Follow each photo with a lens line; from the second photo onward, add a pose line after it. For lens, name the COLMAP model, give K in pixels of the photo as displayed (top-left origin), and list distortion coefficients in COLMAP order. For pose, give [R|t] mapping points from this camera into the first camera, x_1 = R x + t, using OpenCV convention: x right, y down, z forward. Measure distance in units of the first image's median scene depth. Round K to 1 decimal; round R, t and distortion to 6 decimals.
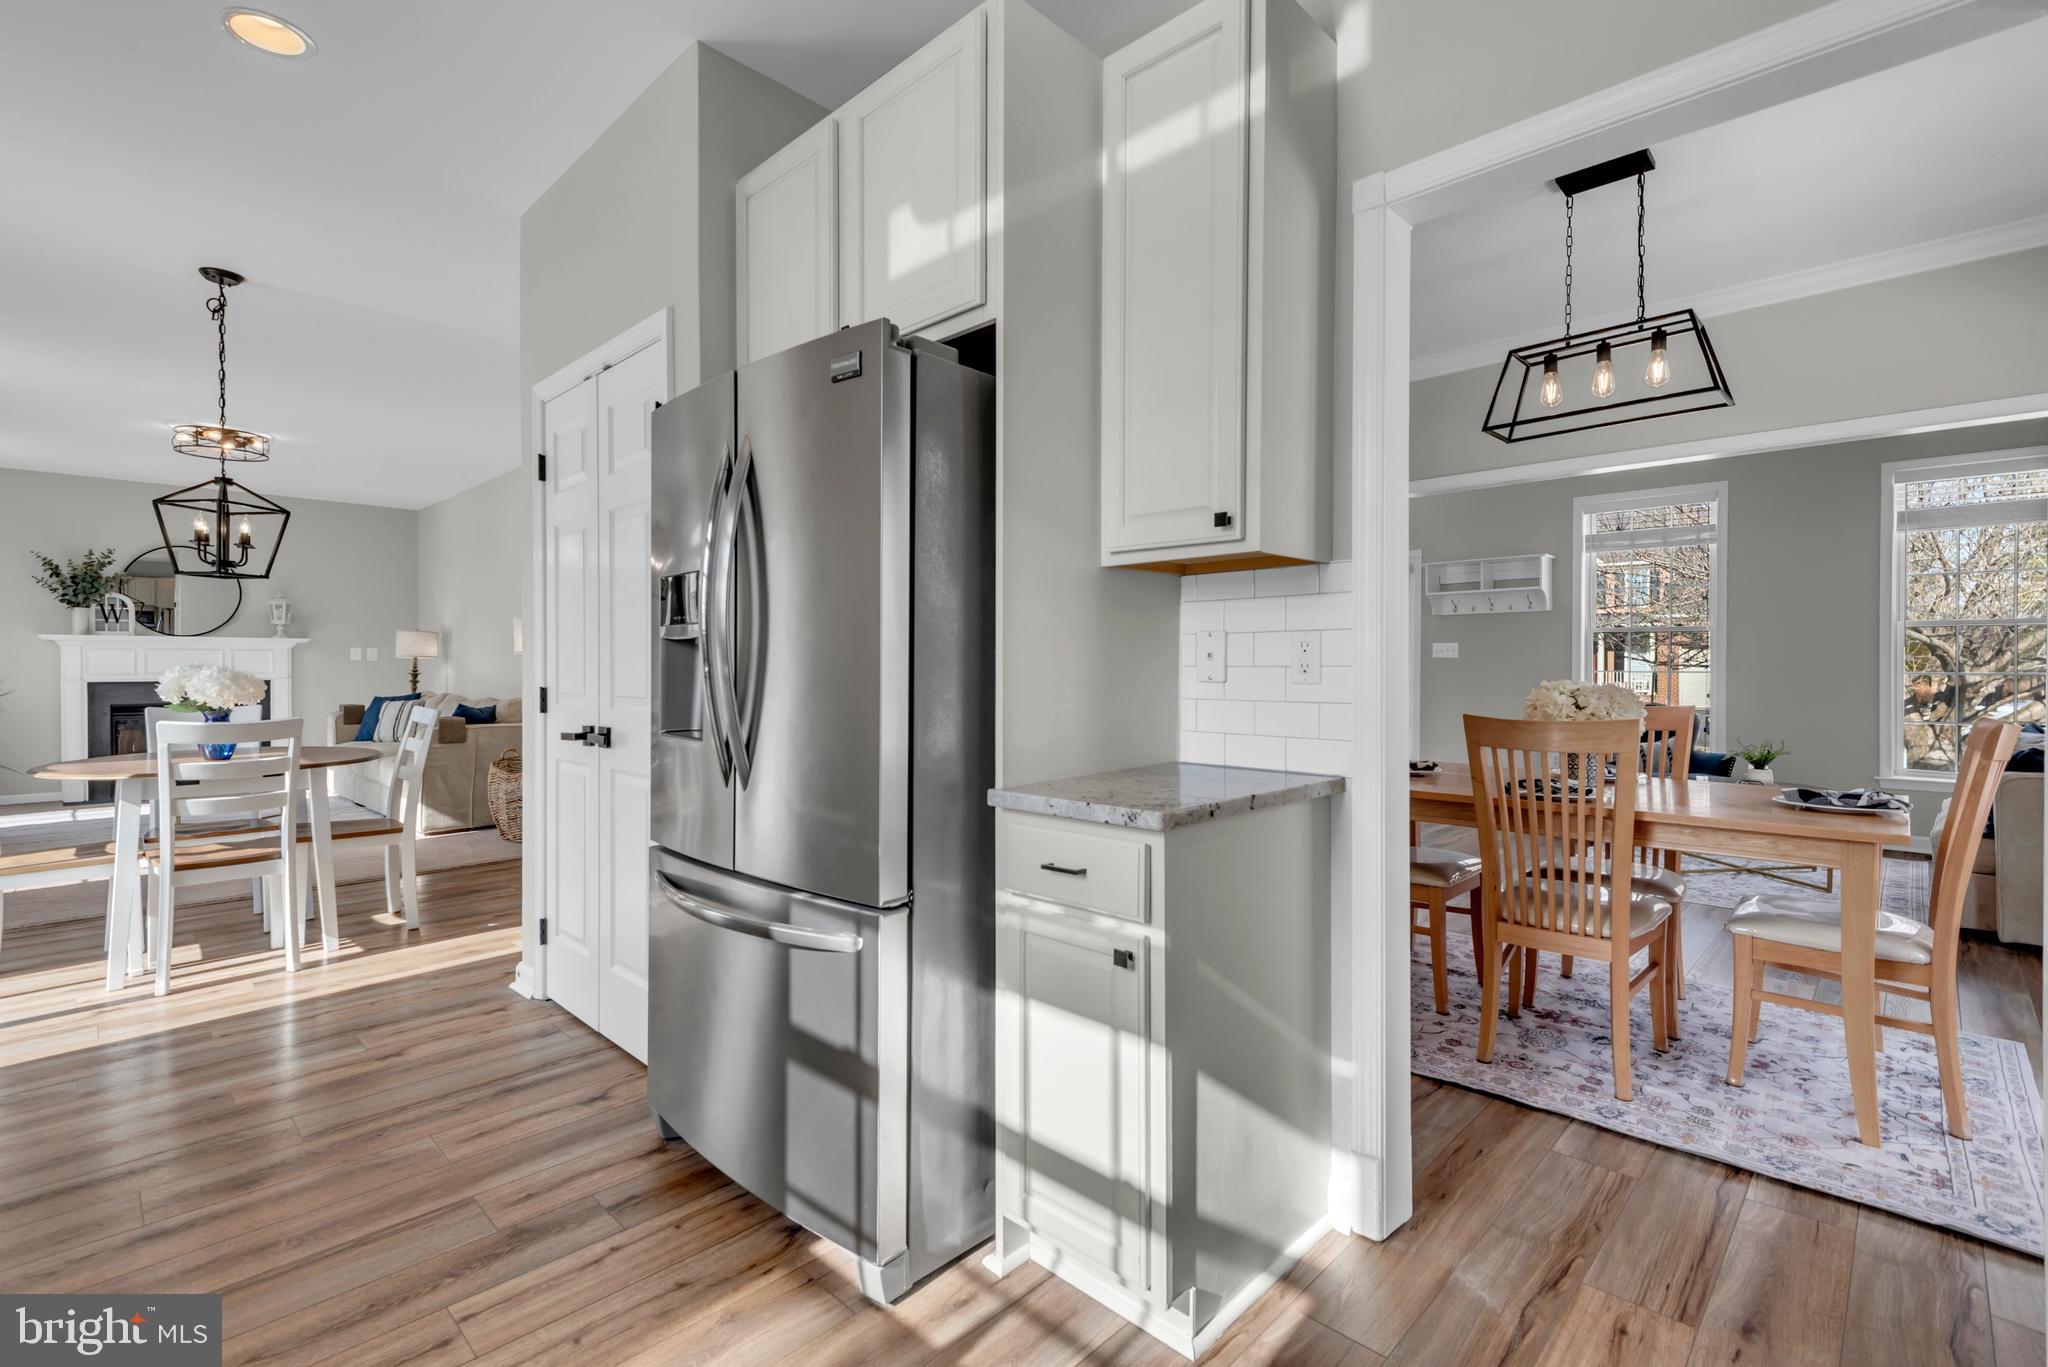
lens RADIAL K [[924.7, 0, 1009.8], [0, 924.7, 670.0], [0, 0, 1]] dist [0.000364, -0.000247]
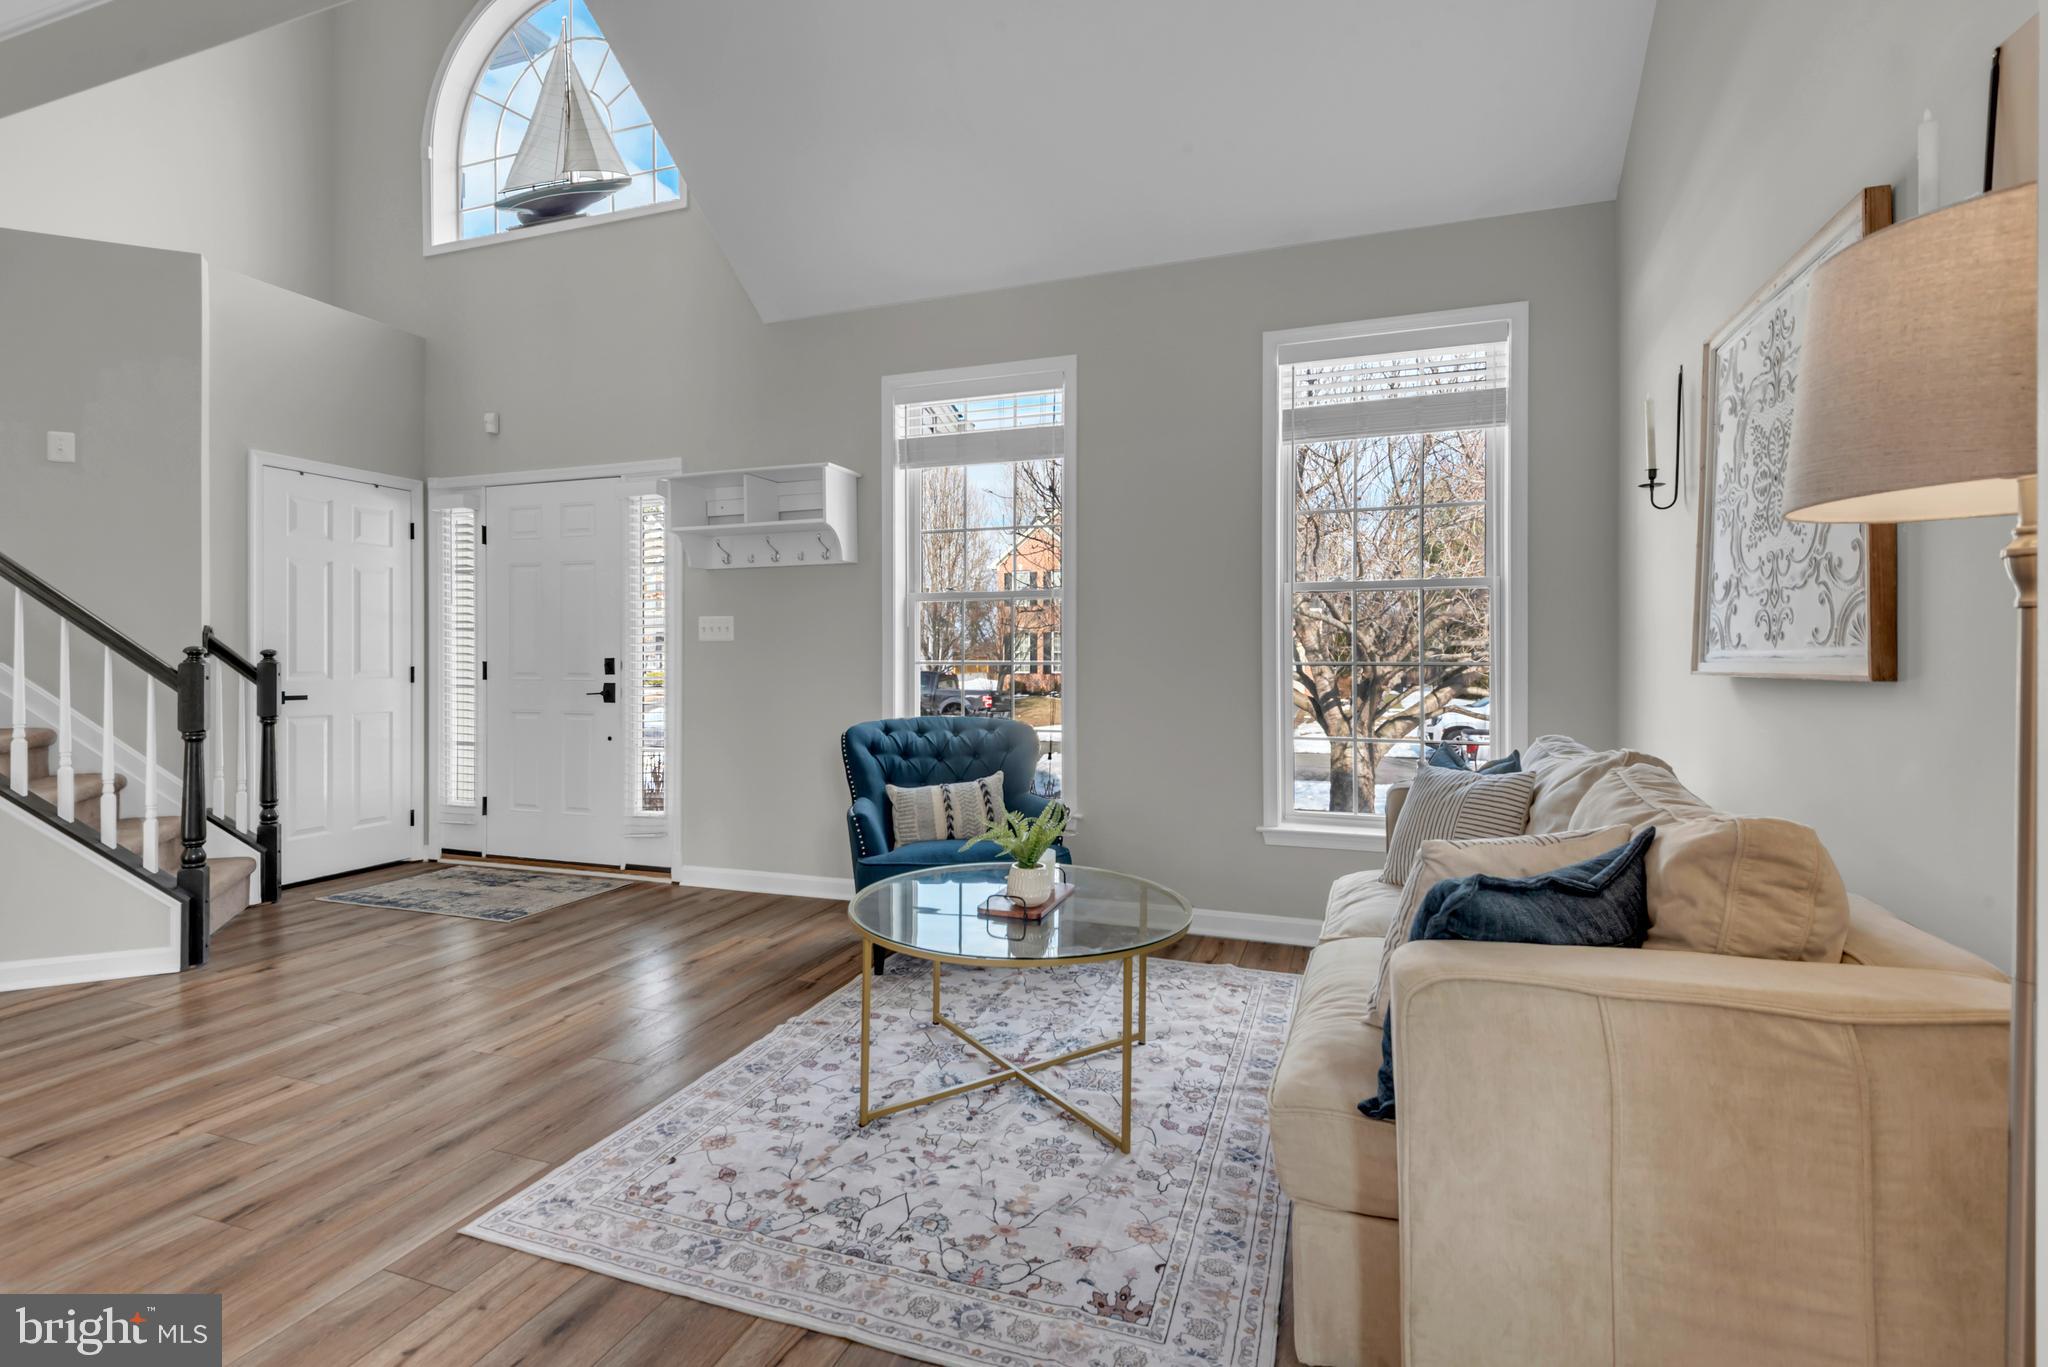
lens RADIAL K [[951.9, 0, 1014.8], [0, 951.9, 659.2], [0, 0, 1]] dist [0.038304, -0.023977]
pose [[0.907495, -0.002043, 0.420057, 0.477335], [0.004756, 0.999974, -0.005411, 0.002743], [-0.420035, 0.006908, 0.907482, 0.445222]]
